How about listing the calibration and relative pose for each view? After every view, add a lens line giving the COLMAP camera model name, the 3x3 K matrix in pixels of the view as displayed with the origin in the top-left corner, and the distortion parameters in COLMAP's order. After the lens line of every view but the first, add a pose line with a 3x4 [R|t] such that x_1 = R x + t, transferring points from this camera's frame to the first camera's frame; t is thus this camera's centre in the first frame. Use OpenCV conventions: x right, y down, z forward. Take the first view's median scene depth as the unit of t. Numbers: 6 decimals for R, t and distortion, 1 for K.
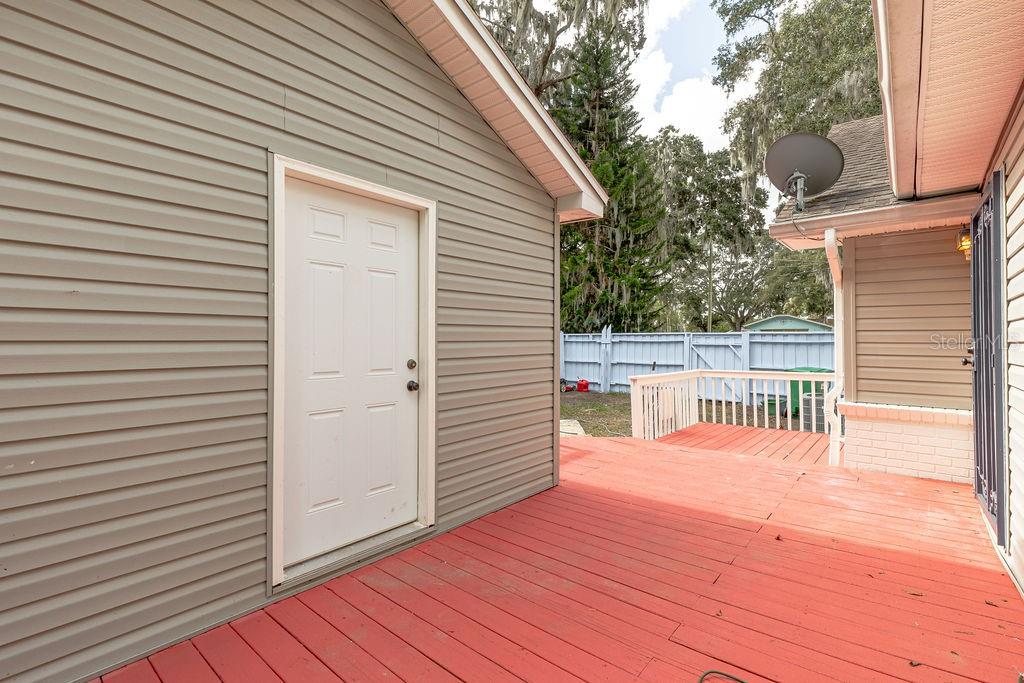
lens RADIAL K [[476.4, 0, 509.4], [0, 476.4, 337.0], [0, 0, 1]] dist [0.000909, -0.000288]
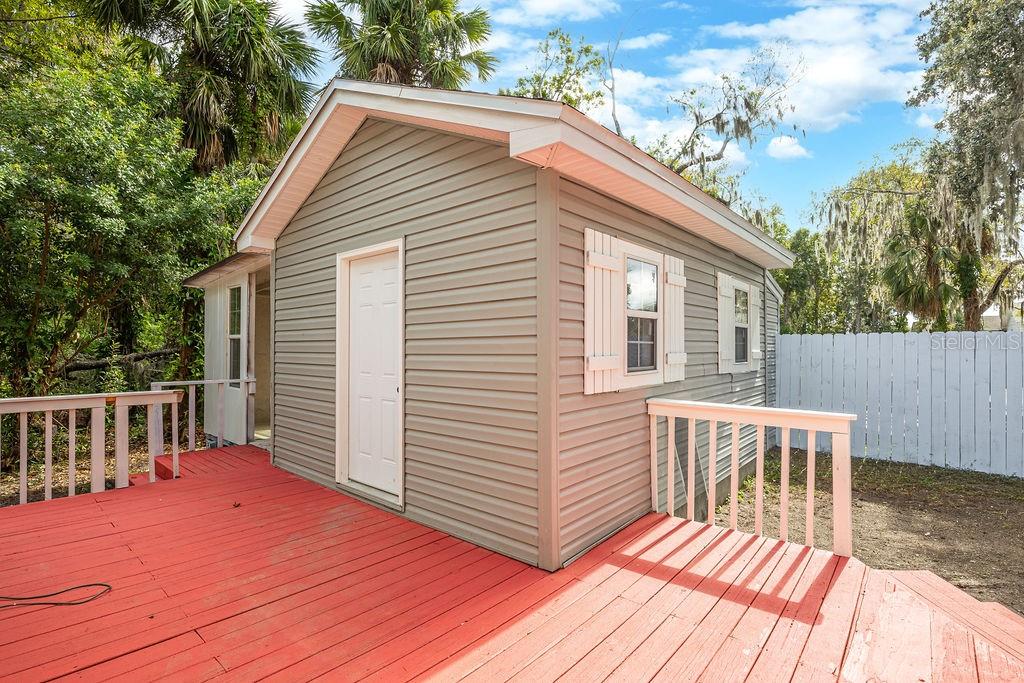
lens RADIAL K [[481.8, 0, 514.6], [0, 481.8, 338.8], [0, 0, 1]] dist [-0.046383, 0.009759]
pose [[-0.005802, -0.015805, -0.999858, 1.195204], [0.004460, 0.999865, -0.015831, -0.011124], [0.999973, -0.004551, -0.005731, 1.467001]]
